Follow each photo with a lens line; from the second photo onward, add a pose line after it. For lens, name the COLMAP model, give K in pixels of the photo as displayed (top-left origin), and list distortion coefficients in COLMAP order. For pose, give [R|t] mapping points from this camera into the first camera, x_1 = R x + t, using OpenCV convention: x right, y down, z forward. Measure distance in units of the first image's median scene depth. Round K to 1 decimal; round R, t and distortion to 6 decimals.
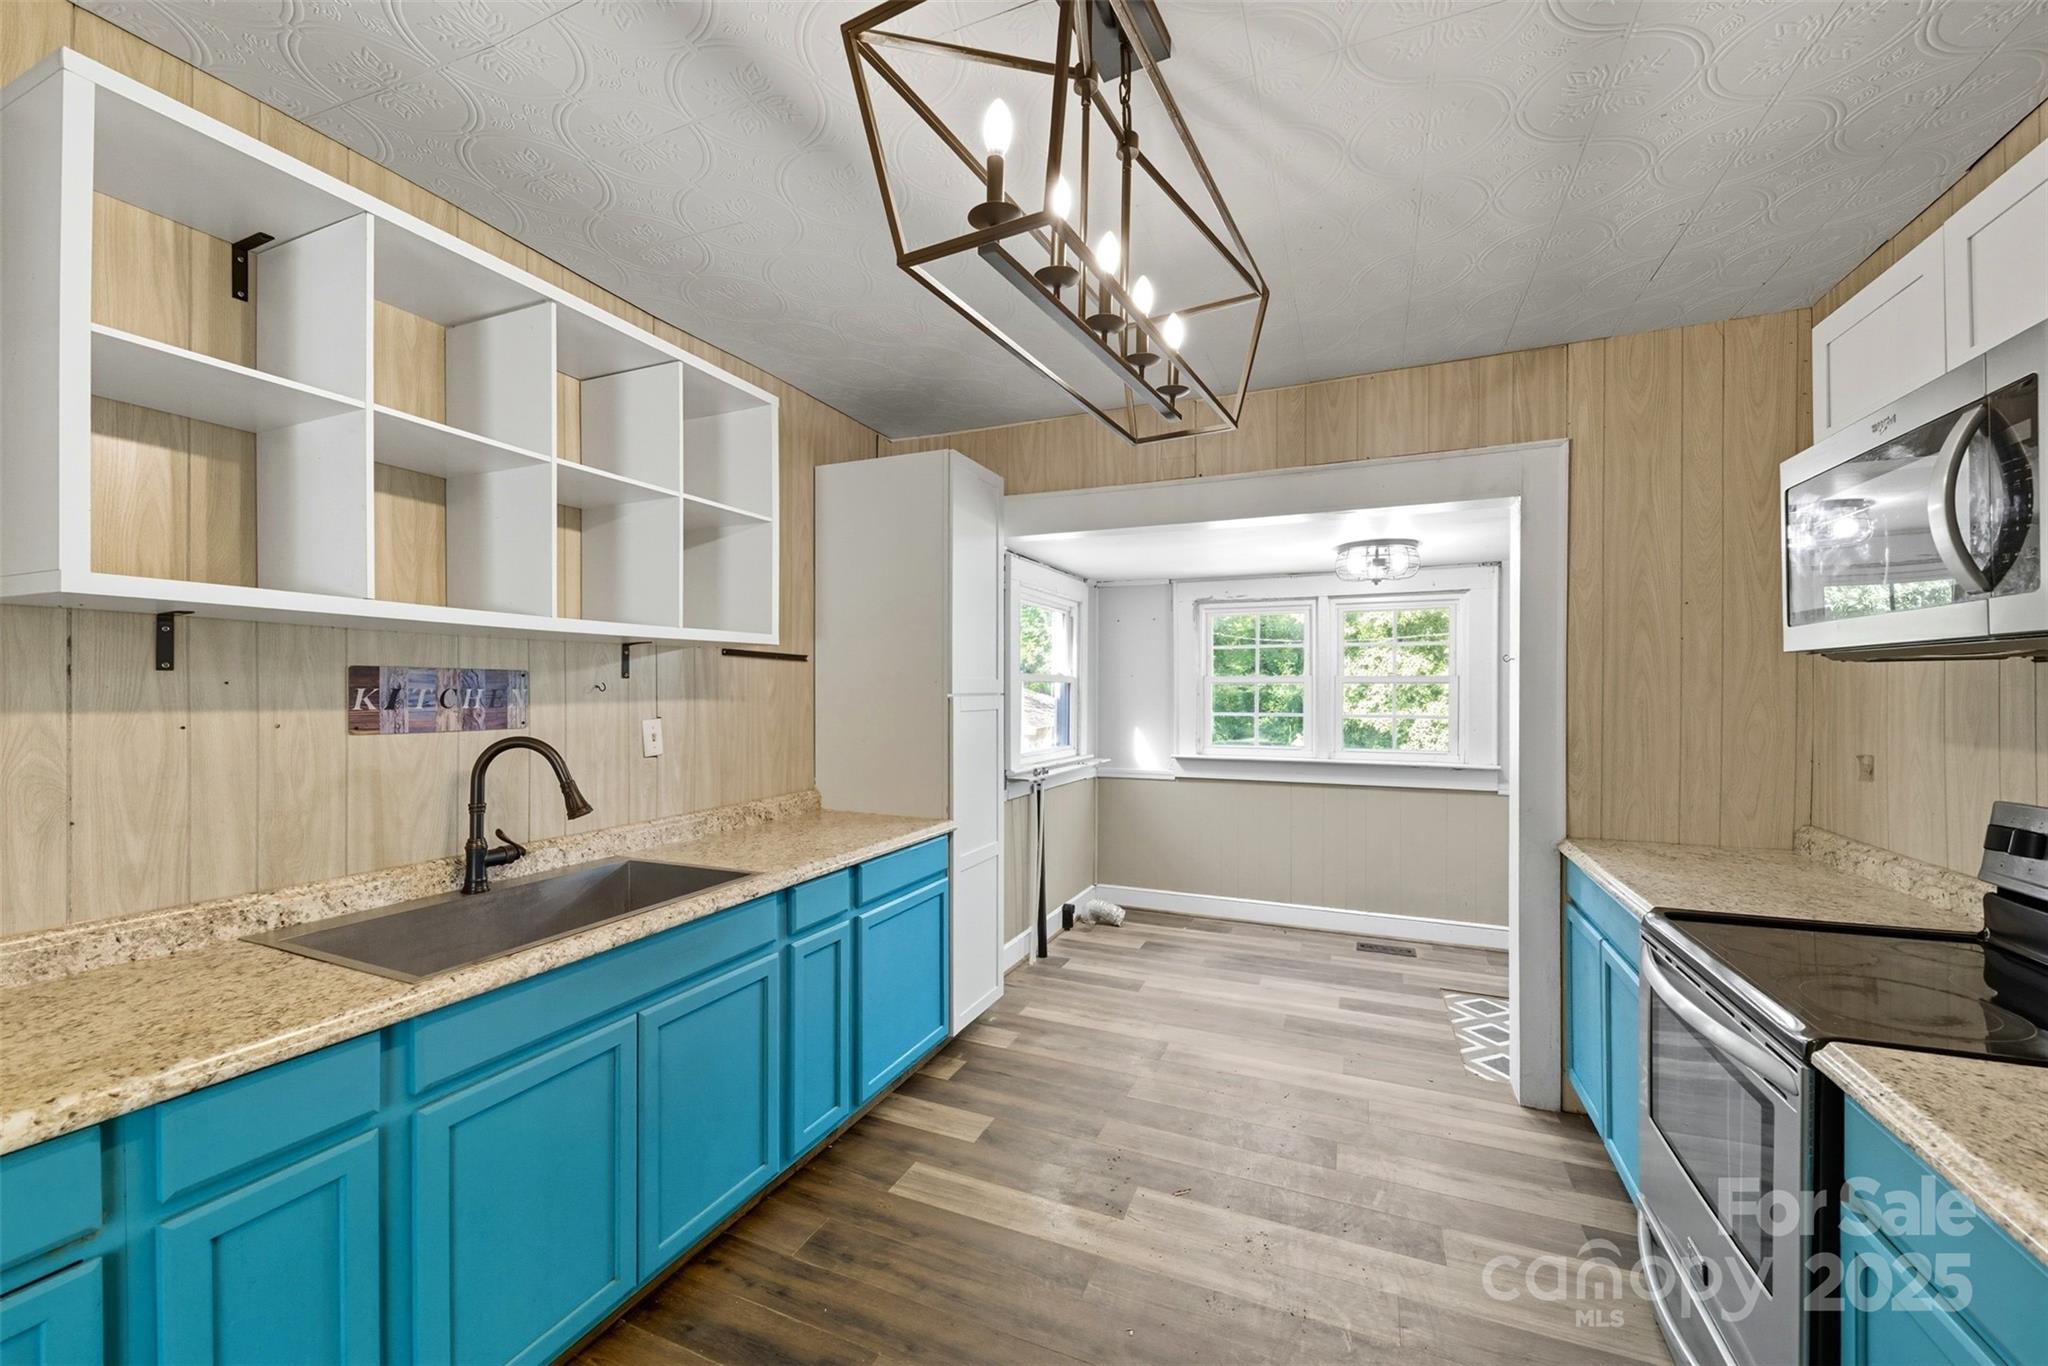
lens RADIAL K [[804.1, 0, 1020.4], [0, 804.1, 685.8], [0, 0, 1]] dist [0.011144, -0.005127]
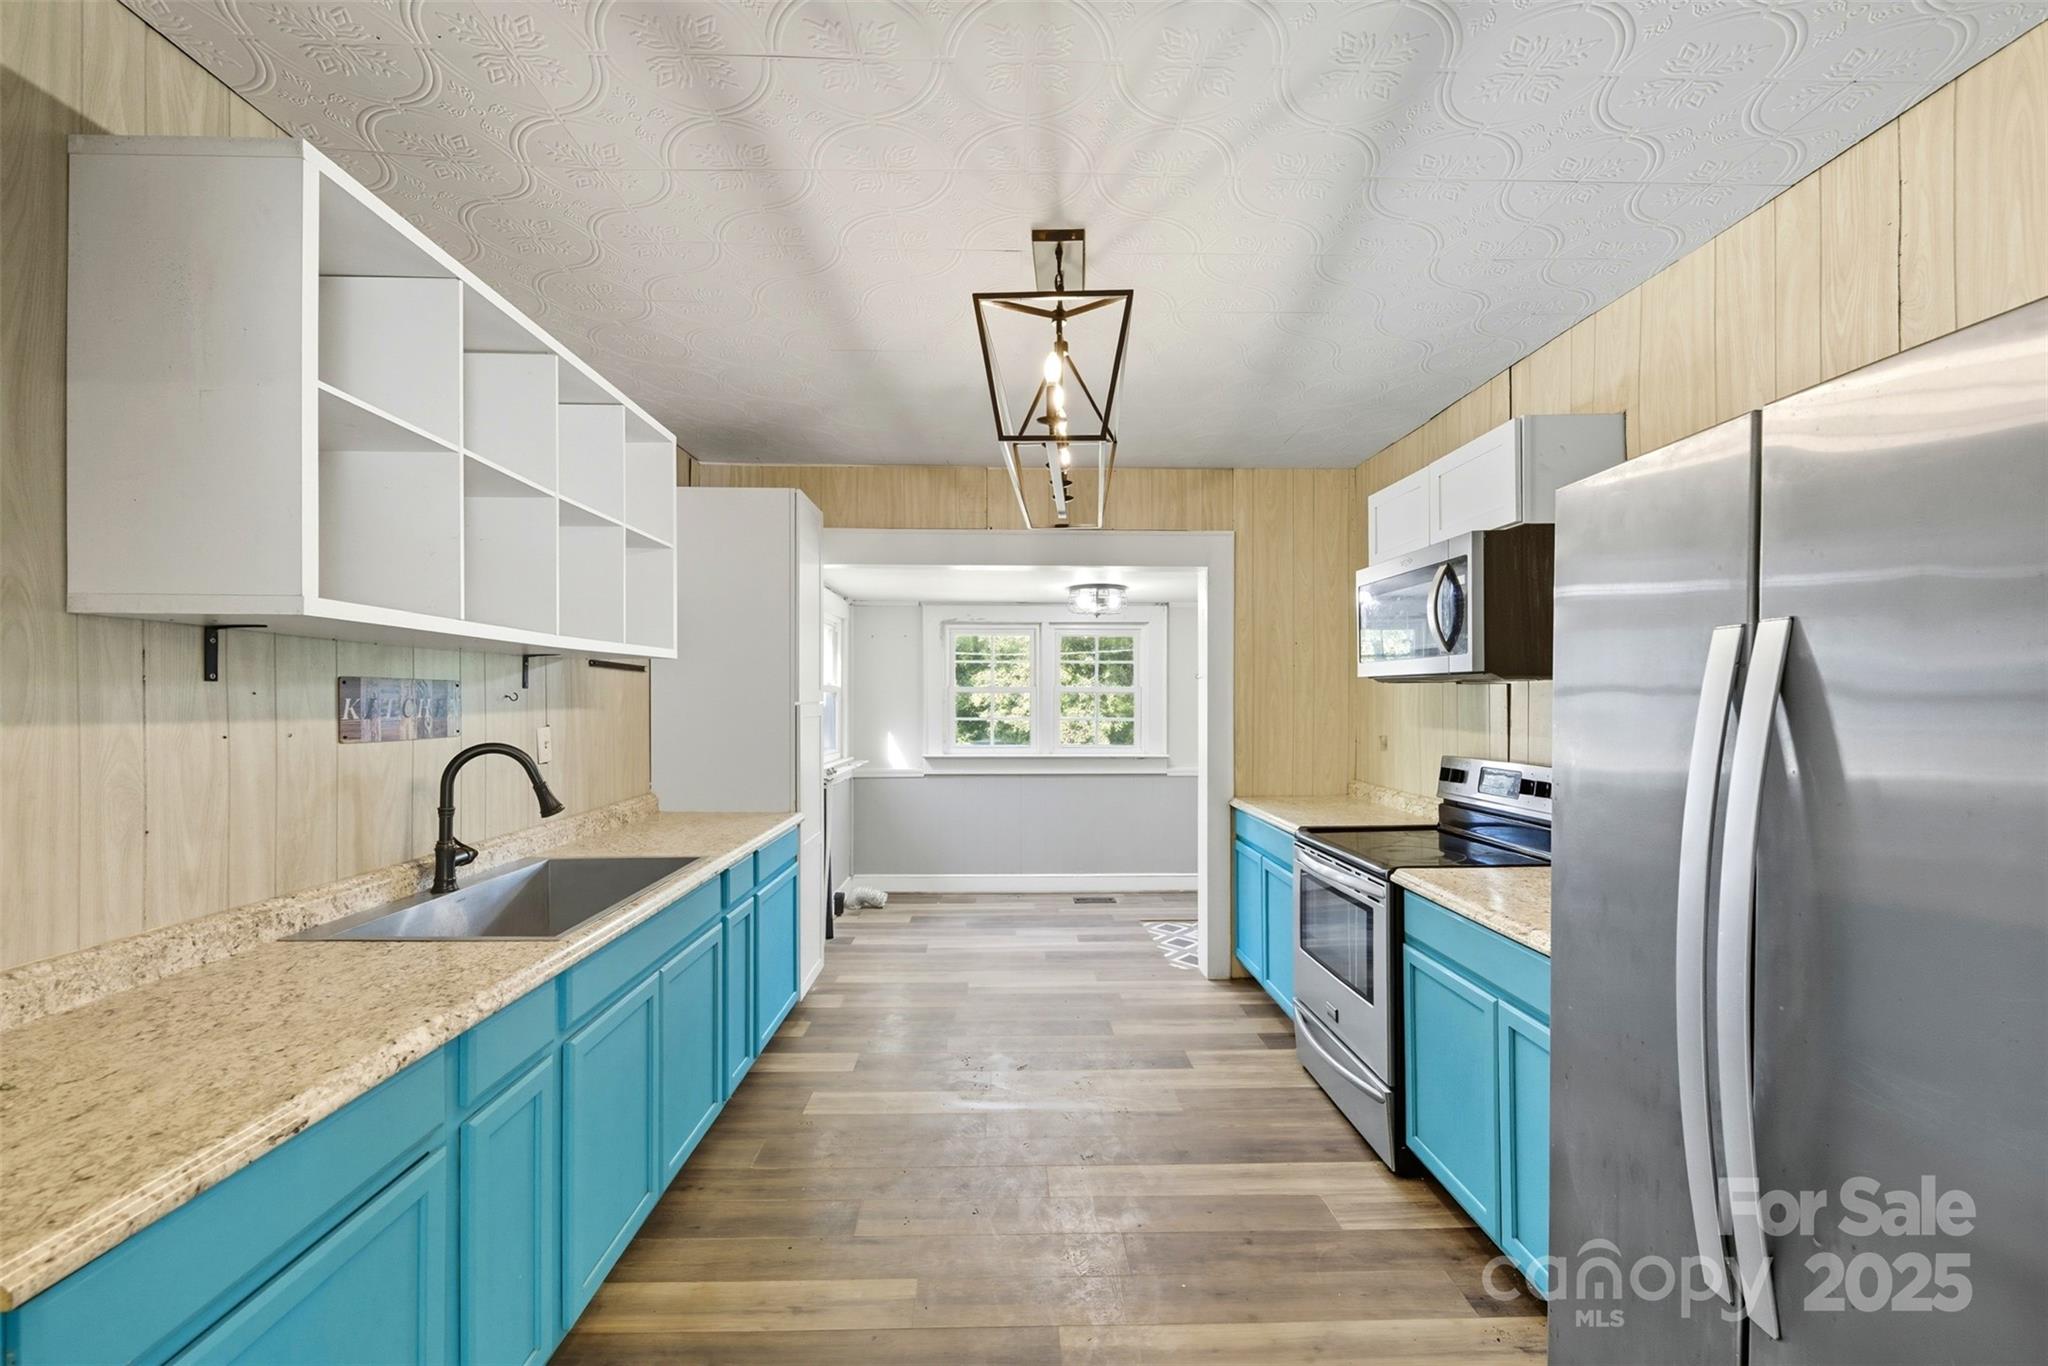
lens RADIAL K [[804.1, 0, 1029.7], [0, 804.1, 689.9], [0, 0, 1]] dist [0.011144, -0.005127]
pose [[0.905708, 0.003483, 0.423888, -0.368032], [-0.001419, 0.999986, -0.005185, -0.002790], [-0.423900, 0.004095, 0.905700, -0.238991]]
